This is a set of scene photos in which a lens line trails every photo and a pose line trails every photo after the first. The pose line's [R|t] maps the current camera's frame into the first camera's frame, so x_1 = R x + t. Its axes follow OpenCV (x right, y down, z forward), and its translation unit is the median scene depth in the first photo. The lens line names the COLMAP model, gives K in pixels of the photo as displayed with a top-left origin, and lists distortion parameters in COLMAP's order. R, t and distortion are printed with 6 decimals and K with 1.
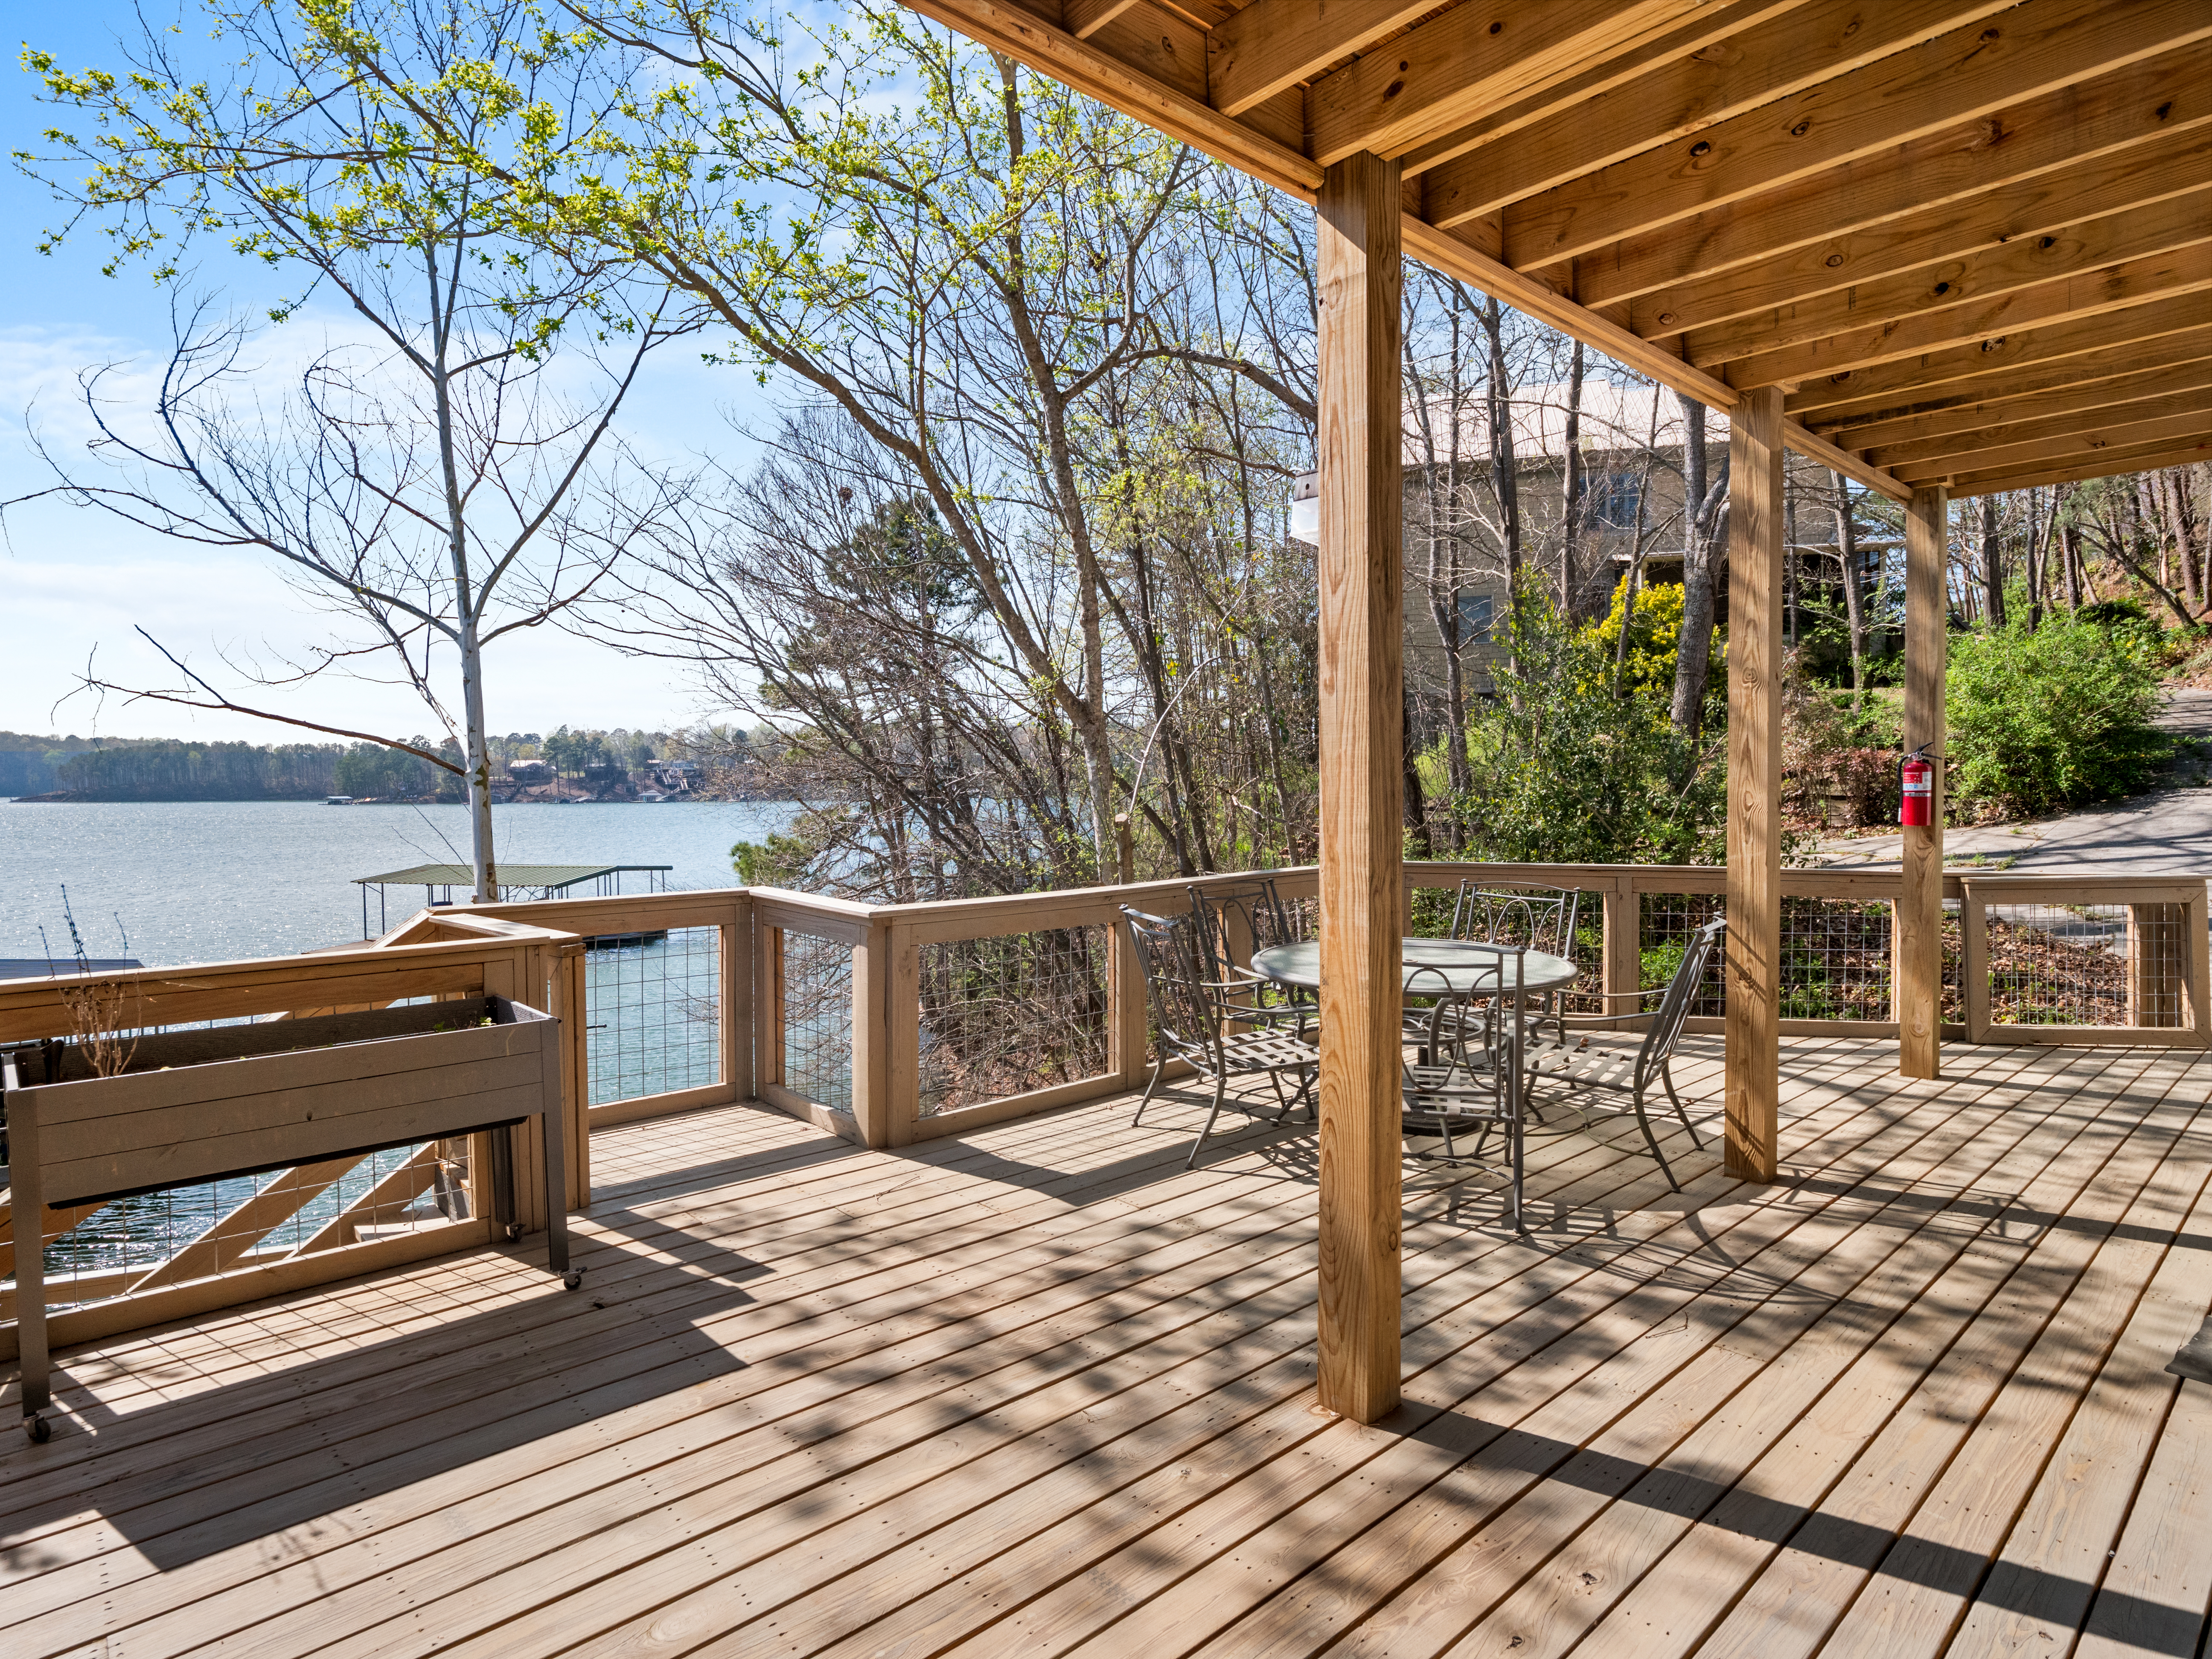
lens RADIAL K [[1213.2, 0, 1108.7], [0, 1213.2, 822.7], [0, 0, 1]] dist [-0.008083, -0.000962]
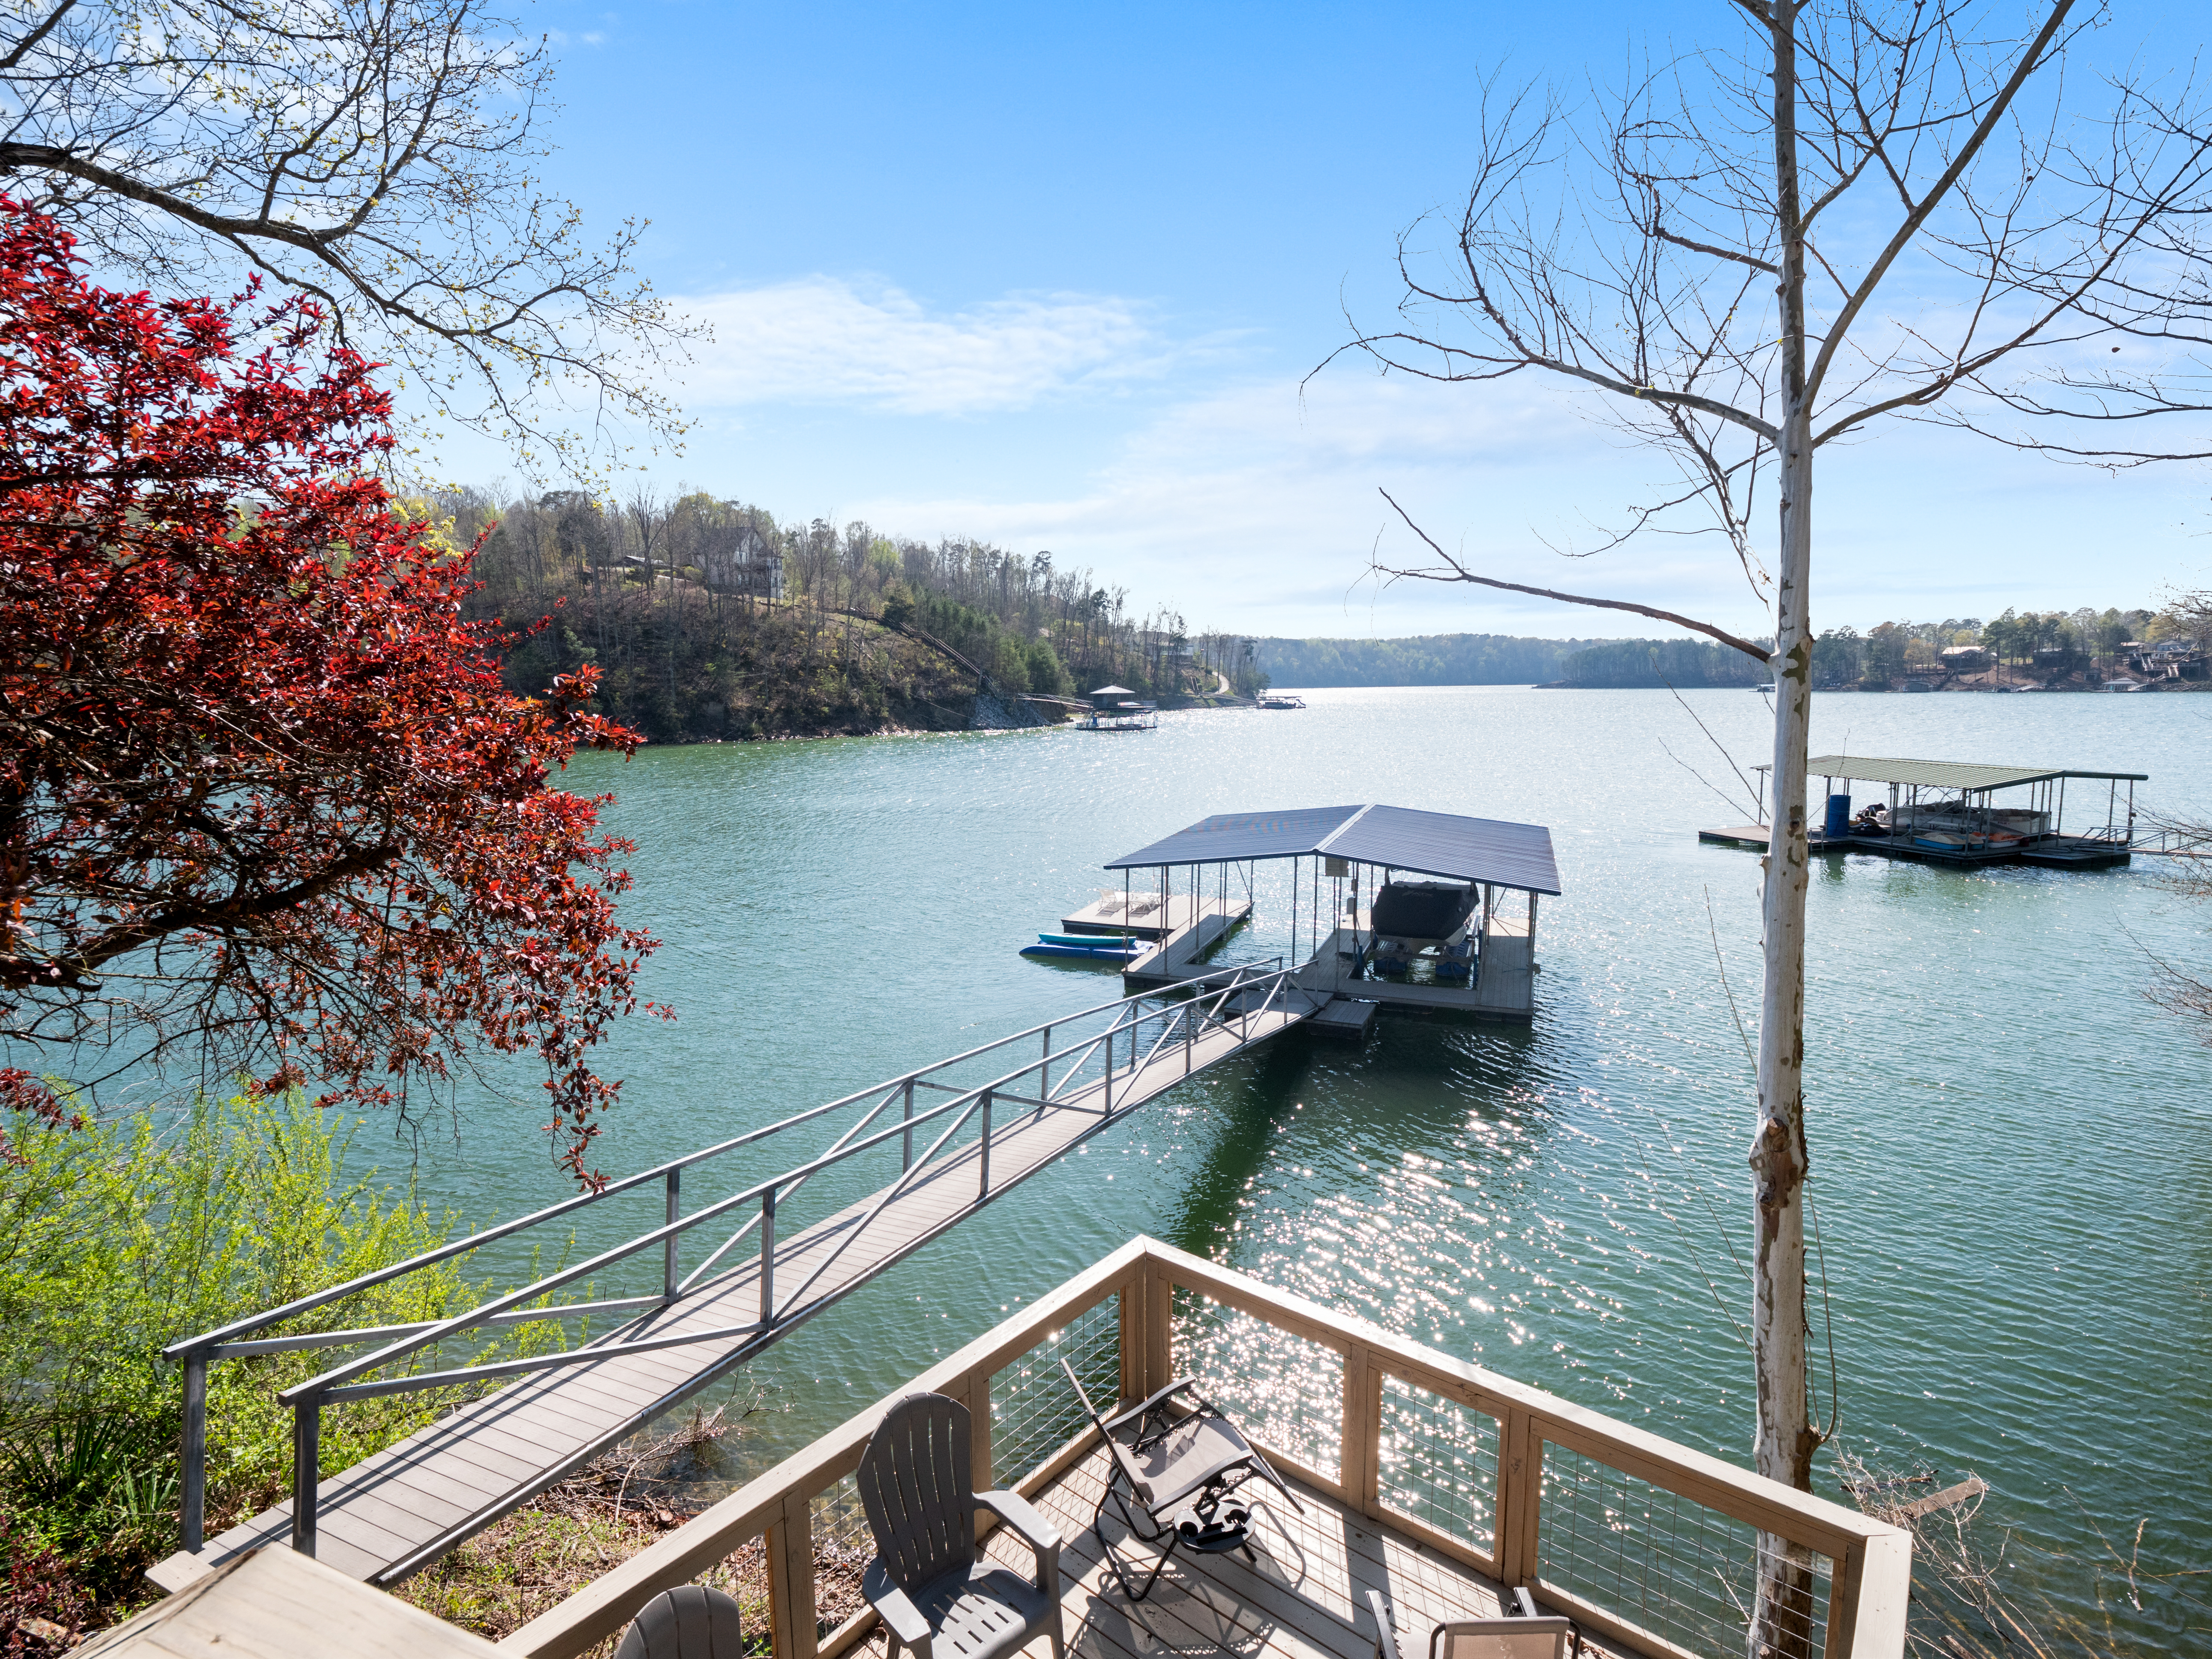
lens RADIAL K [[1083.8, 0, 1107.4], [0, 1083.8, 809.3], [0, 0, 1]] dist [-0.012163, 0.000472]
pose [[0.440158, 0.101748, -0.892137, -0.038274], [-0.018062, 0.994361, 0.104495, -0.003219], [0.897739, -0.029881, 0.439514, 0.095851]]
